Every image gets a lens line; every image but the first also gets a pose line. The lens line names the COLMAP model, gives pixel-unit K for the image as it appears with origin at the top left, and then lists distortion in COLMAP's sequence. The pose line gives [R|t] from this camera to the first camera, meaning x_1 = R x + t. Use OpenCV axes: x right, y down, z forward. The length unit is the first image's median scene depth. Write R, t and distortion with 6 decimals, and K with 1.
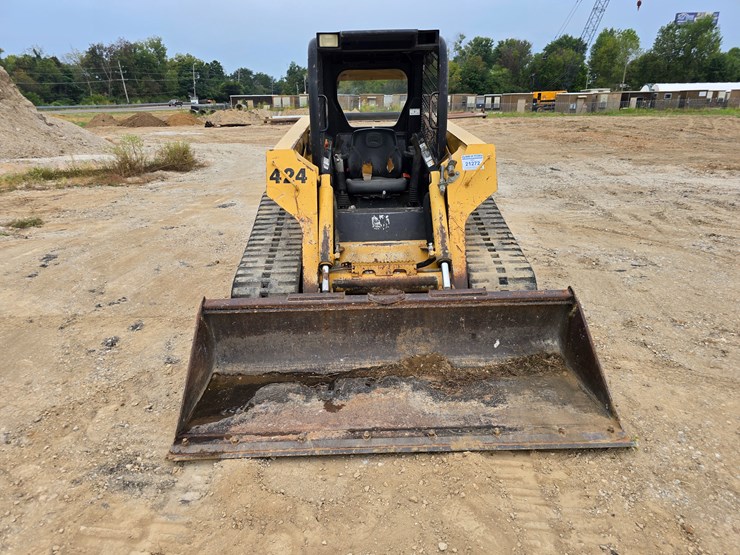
lens RADIAL K [[500.5, 0, 364.6], [0, 500.5, 277.5], [0, 0, 1]] dist [0.044584, -0.037067]
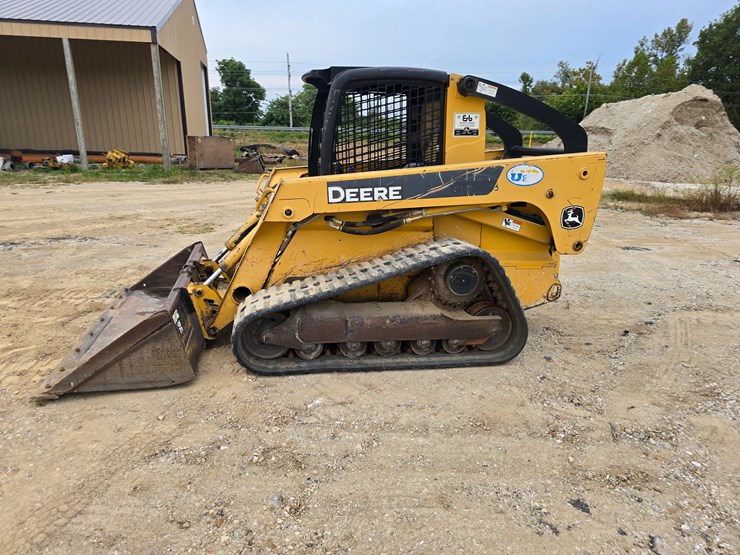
lens RADIAL K [[500.0, 0, 362.9], [0, 500.0, 270.8], [0, 0, 1]] dist [0.050971, -0.044847]
pose [[0.180047, 0.274519, -0.944575, 1.257655], [-0.328647, 0.921874, 0.205278, -0.355055], [0.927132, 0.273473, 0.256201, 0.947580]]
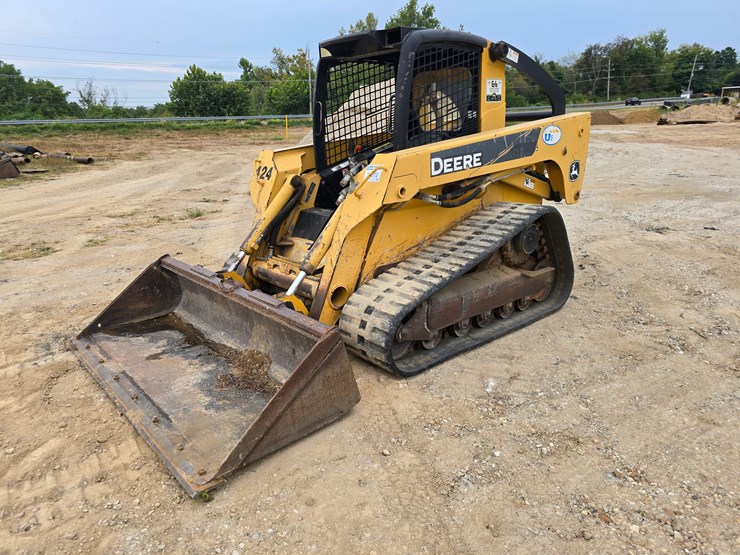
lens RADIAL K [[500.0, 0, 362.9], [0, 500.0, 270.8], [0, 0, 1]] dist [0.050971, -0.044847]
pose [[0.646845, 0.215000, -0.731688, 0.890324], [-0.220742, 0.971151, 0.090218, -0.136309], [0.729976, 0.103157, 0.675643, 0.400083]]
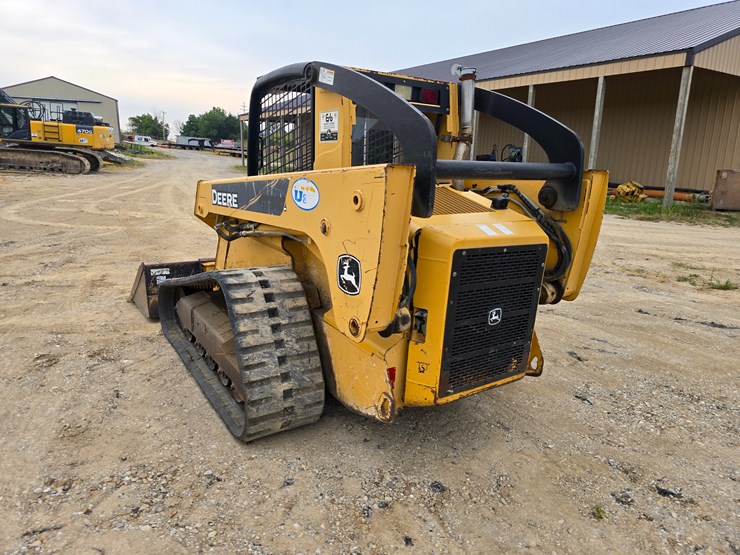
lens RADIAL K [[500.7, 0, 357.4], [0, 500.7, 262.5], [0, 0, 1]] dist [0.055944, -0.052233]
pose [[-0.847343, 0.098615, -0.521810, 0.568126], [-0.183843, 0.867374, 0.462455, -0.702463], [0.498209, 0.487789, -0.716833, 2.102478]]
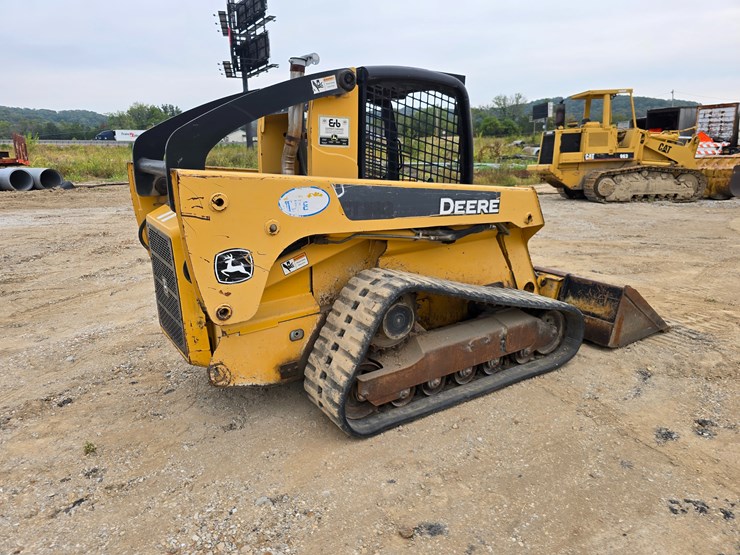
lens RADIAL K [[500.0, 0, 362.9], [0, 500.0, 270.8], [0, 0, 1]] dist [0.050971, -0.044847]
pose [[-0.511437, -0.181345, 0.839968, -0.920784], [0.290498, 0.883445, 0.367609, -0.586293], [-0.808729, 0.432018, -0.399146, 1.776190]]
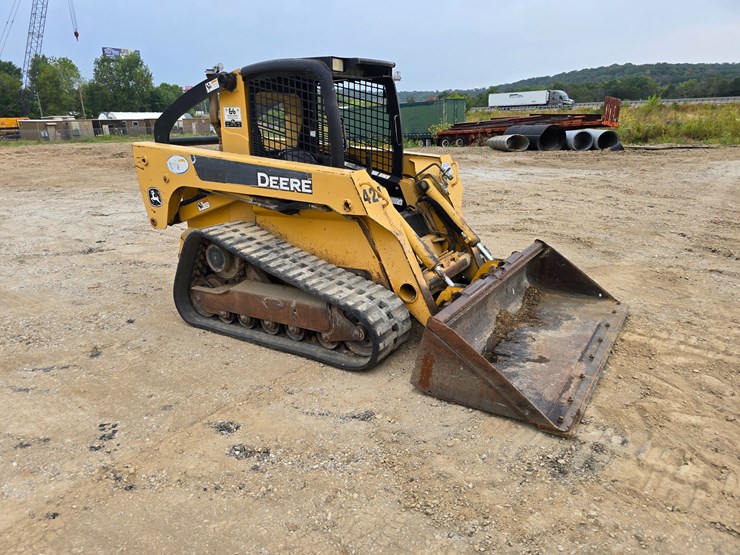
lens RADIAL K [[497.7, 0, 362.7], [0, 497.7, 273.6], [0, 0, 1]] dist [0.052688, -0.046034]
pose [[0.577399, -0.236650, 0.781413, -0.978164], [0.279138, 0.956618, 0.083451, -0.138374], [-0.767263, 0.169937, 0.618409, 0.414462]]
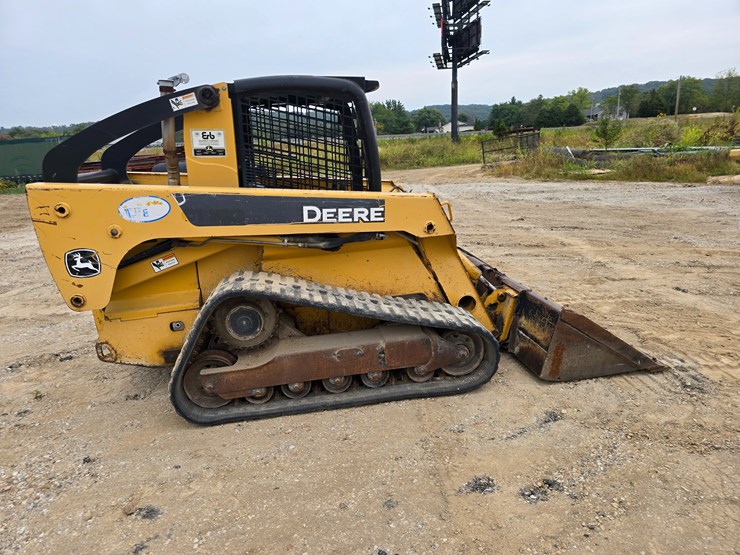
lens RADIAL K [[497.4, 0, 361.8], [0, 497.4, 276.4], [0, 0, 1]] dist [0.052200, -0.045946]
pose [[-0.123640, -0.230282, 0.965238, -1.127254], [0.362889, 0.894834, 0.259968, -0.407798], [-0.923594, 0.382416, -0.027071, 1.210865]]
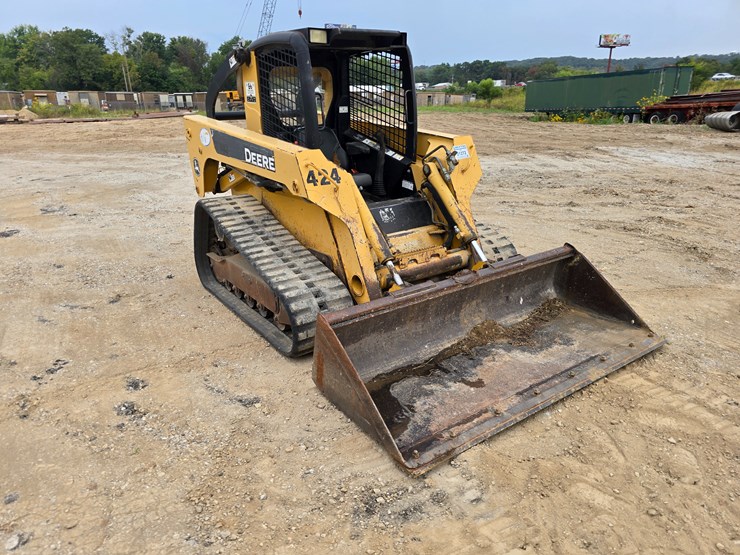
lens RADIAL K [[499.4, 0, 361.7], [0, 499.4, 277.9], [0, 0, 1]] dist [0.049241, -0.043086]
pose [[0.839812, -0.183555, 0.510904, -0.606130], [0.181950, 0.981842, 0.053665, -0.051000], [-0.511478, 0.047890, 0.857961, 0.151086]]
